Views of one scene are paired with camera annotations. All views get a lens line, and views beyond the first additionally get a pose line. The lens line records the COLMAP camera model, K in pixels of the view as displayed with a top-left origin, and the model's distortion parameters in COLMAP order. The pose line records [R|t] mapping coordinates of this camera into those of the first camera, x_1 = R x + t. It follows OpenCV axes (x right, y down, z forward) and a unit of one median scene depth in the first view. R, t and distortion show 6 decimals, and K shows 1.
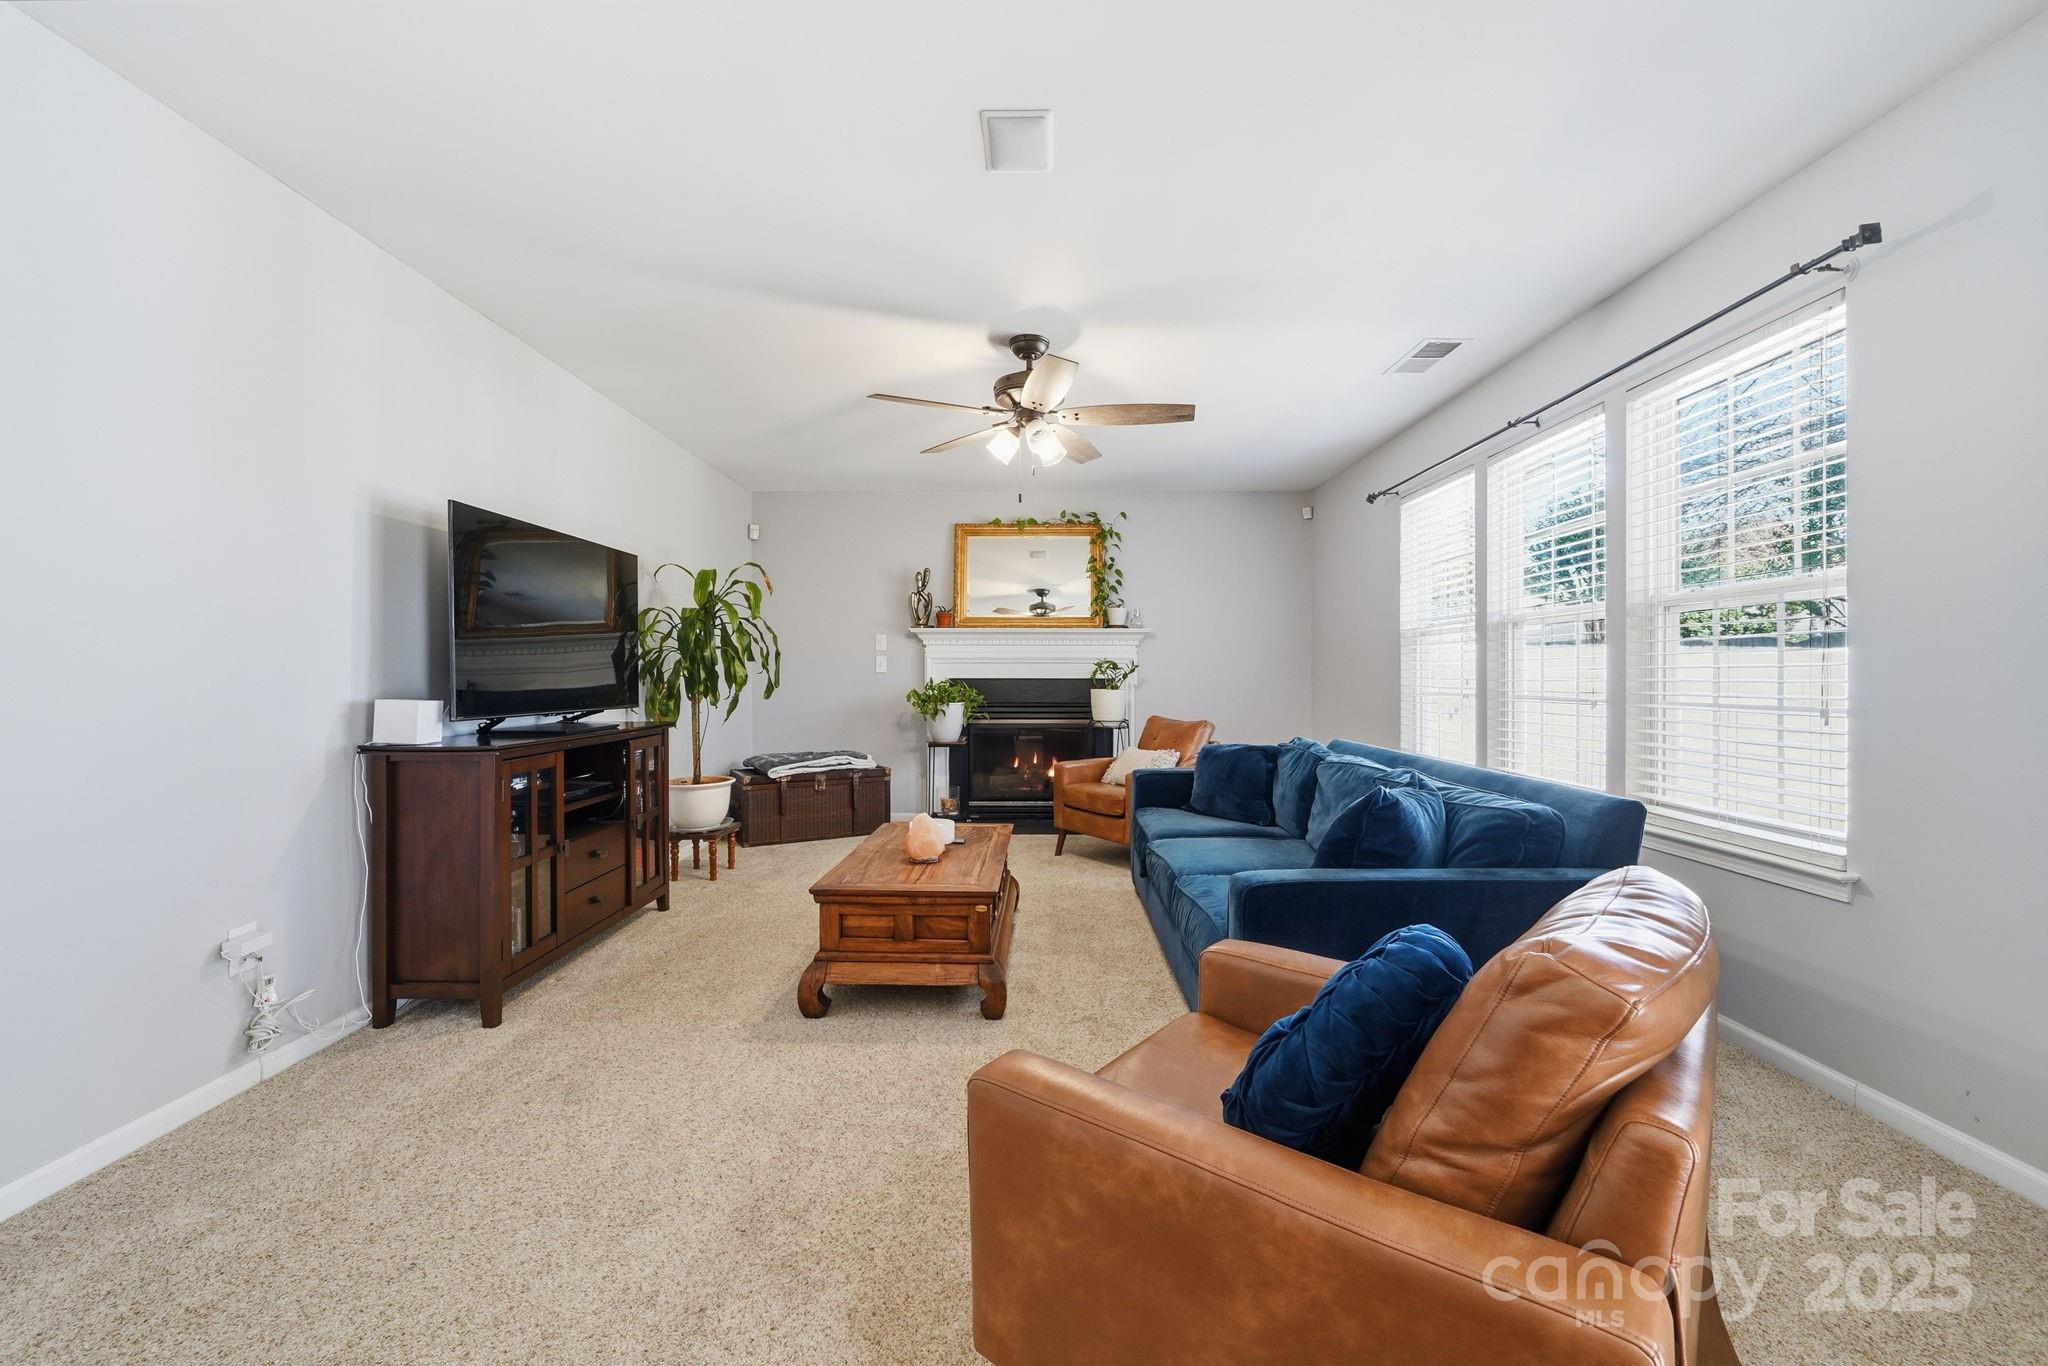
lens RADIAL K [[844.6, 0, 1024.0], [0, 844.6, 683.0], [0, 0, 1]] dist [-0.000906, 0.000009]
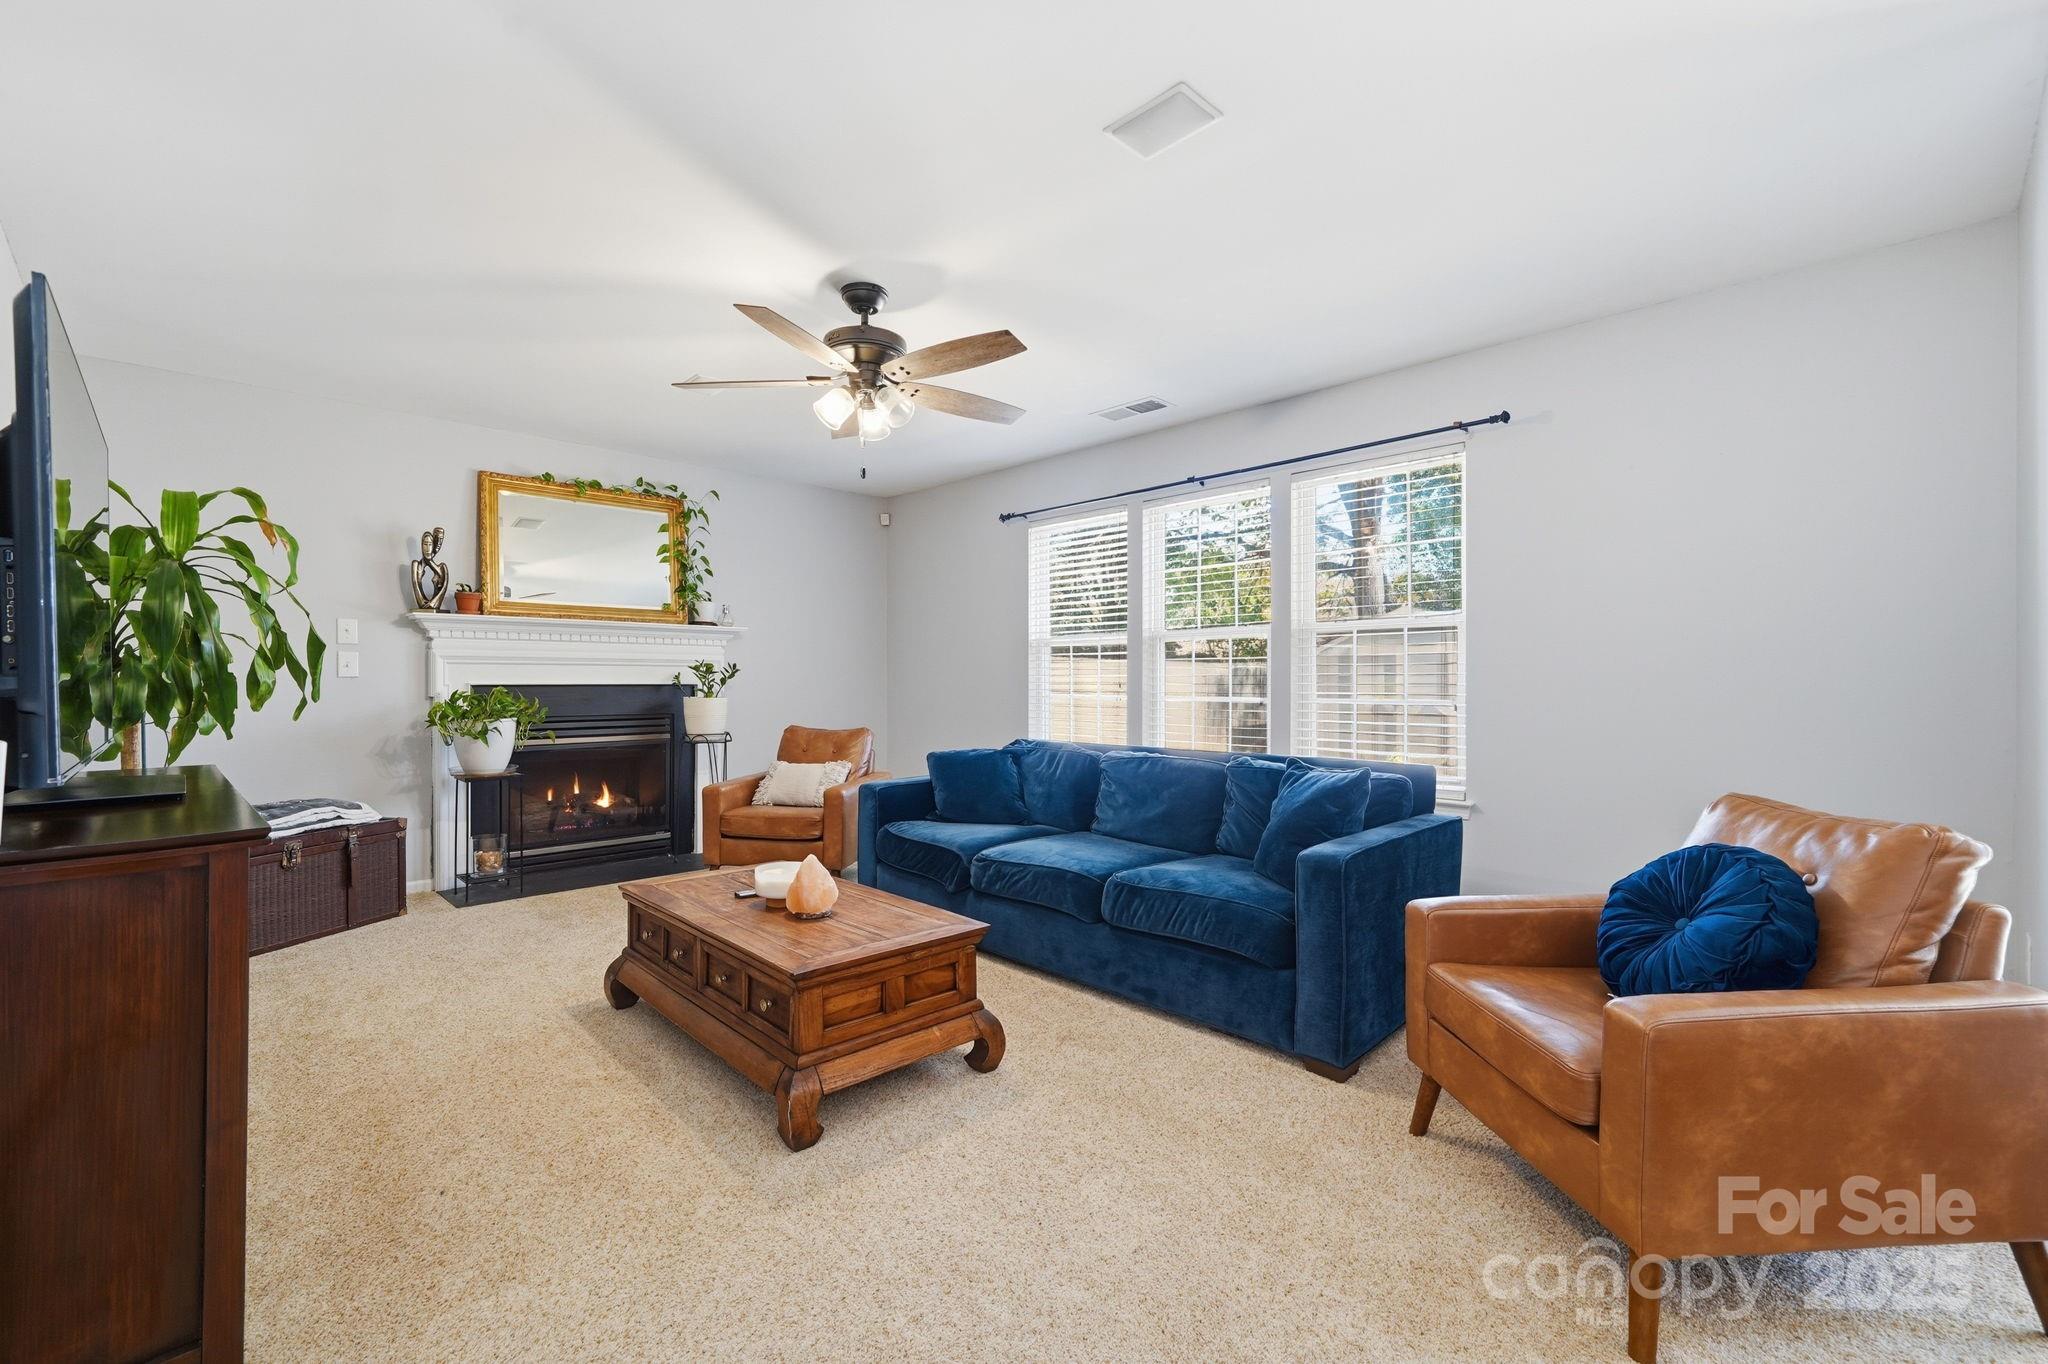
lens RADIAL K [[869.2, 0, 1051.9], [0, 869.2, 684.6], [0, 0, 1]] dist [0.003894, 0.000025]
pose [[0.703192, -0.004517, 0.710986, -0.273159], [0.007176, 0.999974, -0.000745, -0.001743], [-0.710964, 0.005626, 0.703206, 0.134751]]
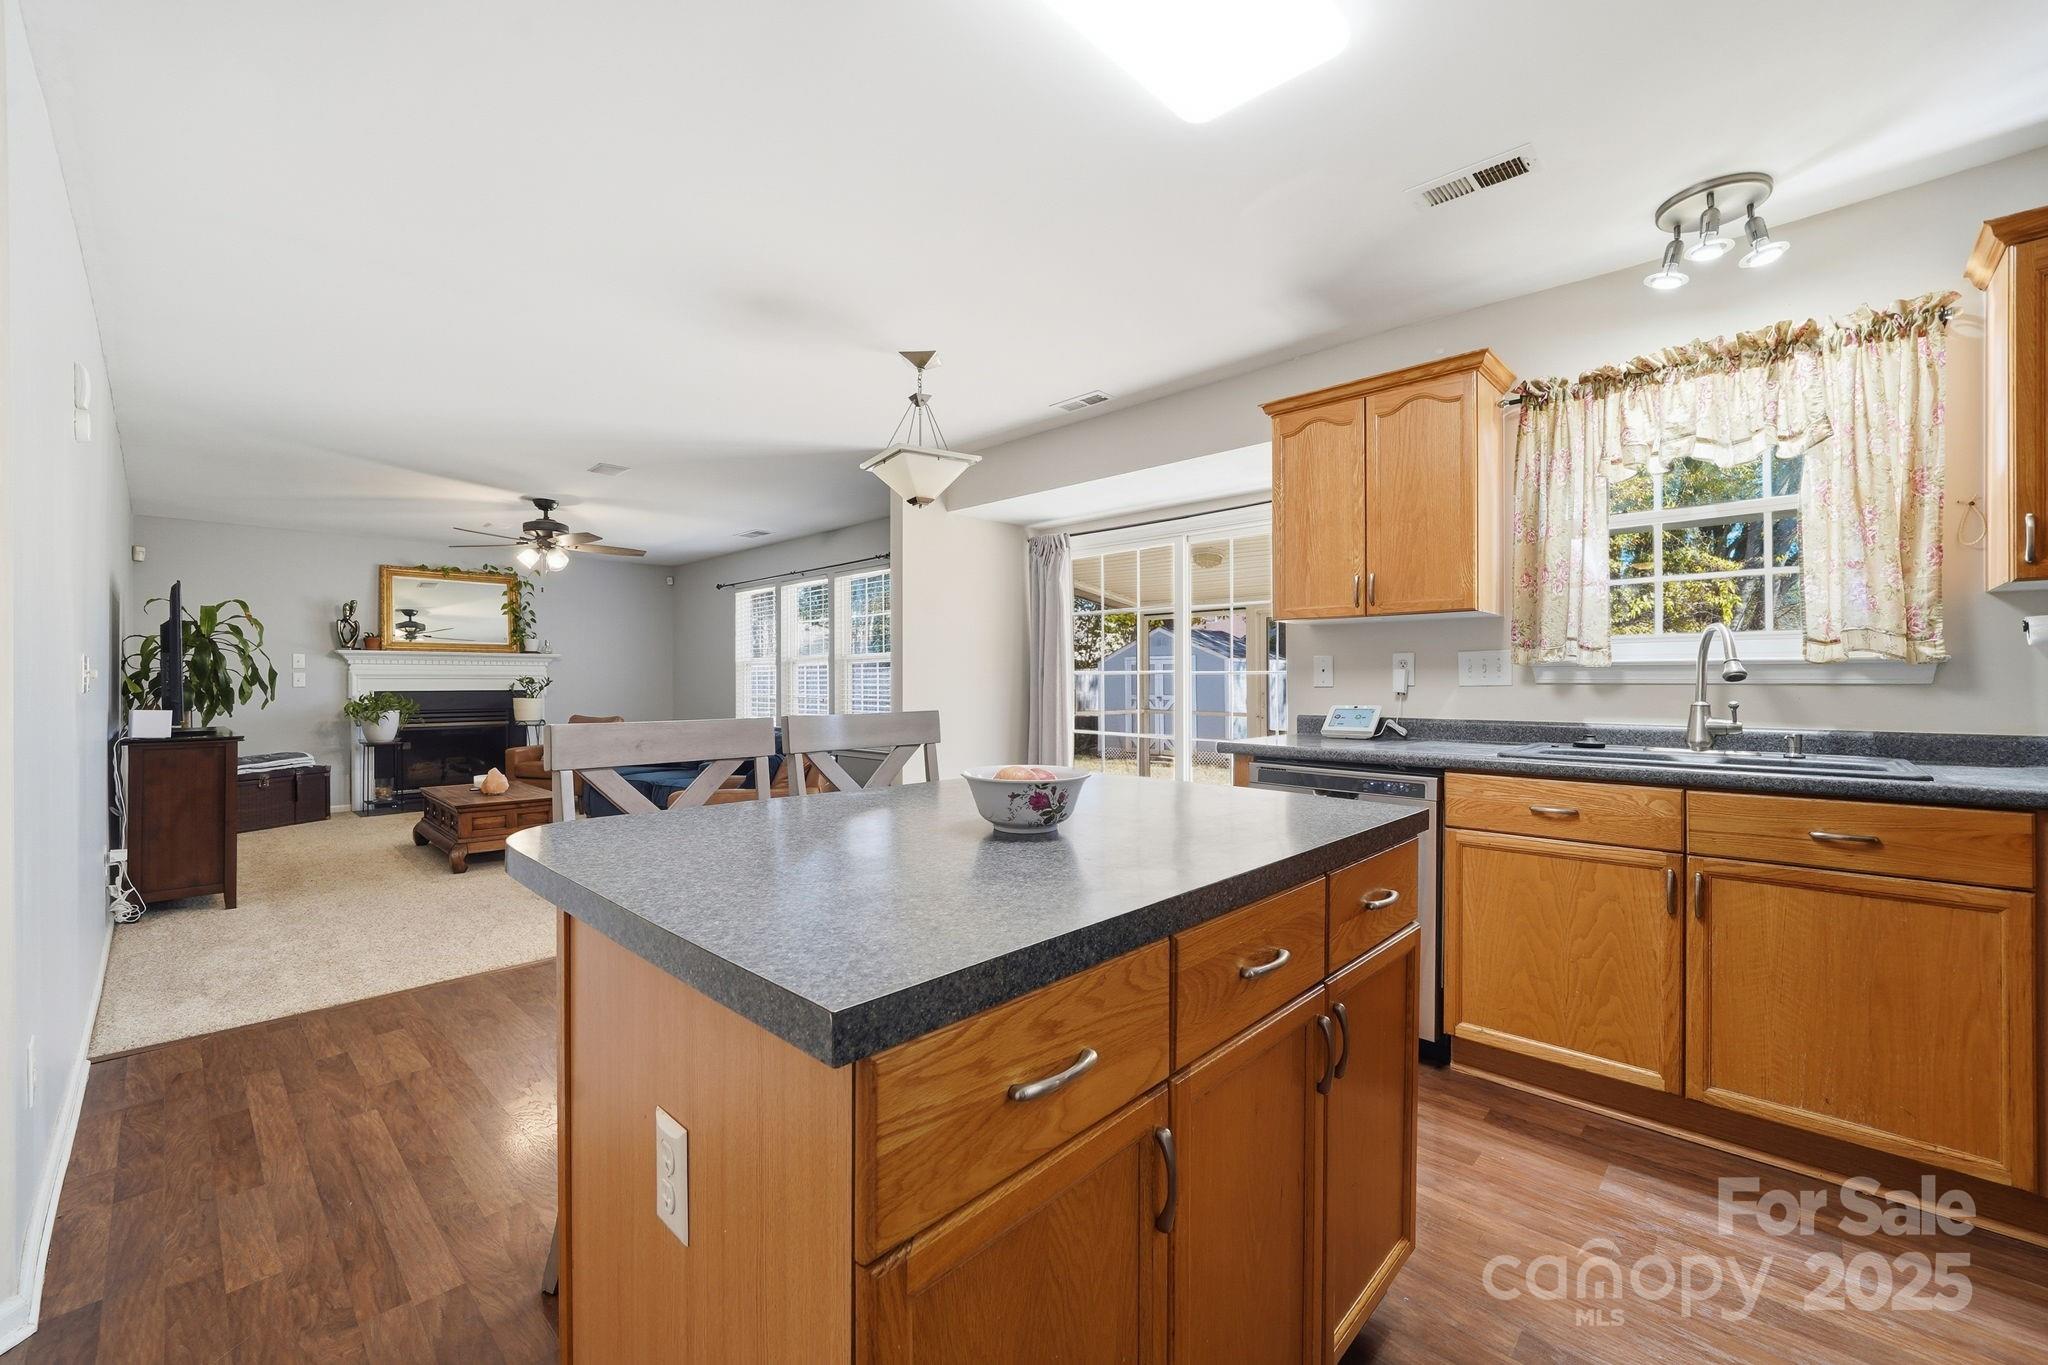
lens RADIAL K [[818.3, 0, 1024.0], [0, 818.3, 682.5], [0, 0, 1]] dist [0.009142, 0.000213]
pose [[0.694198, -0.001974, 0.719782, -0.299370], [0.008305, 0.999952, -0.005268, -0.004090], [-0.719737, 0.009635, 0.694180, -0.509826]]
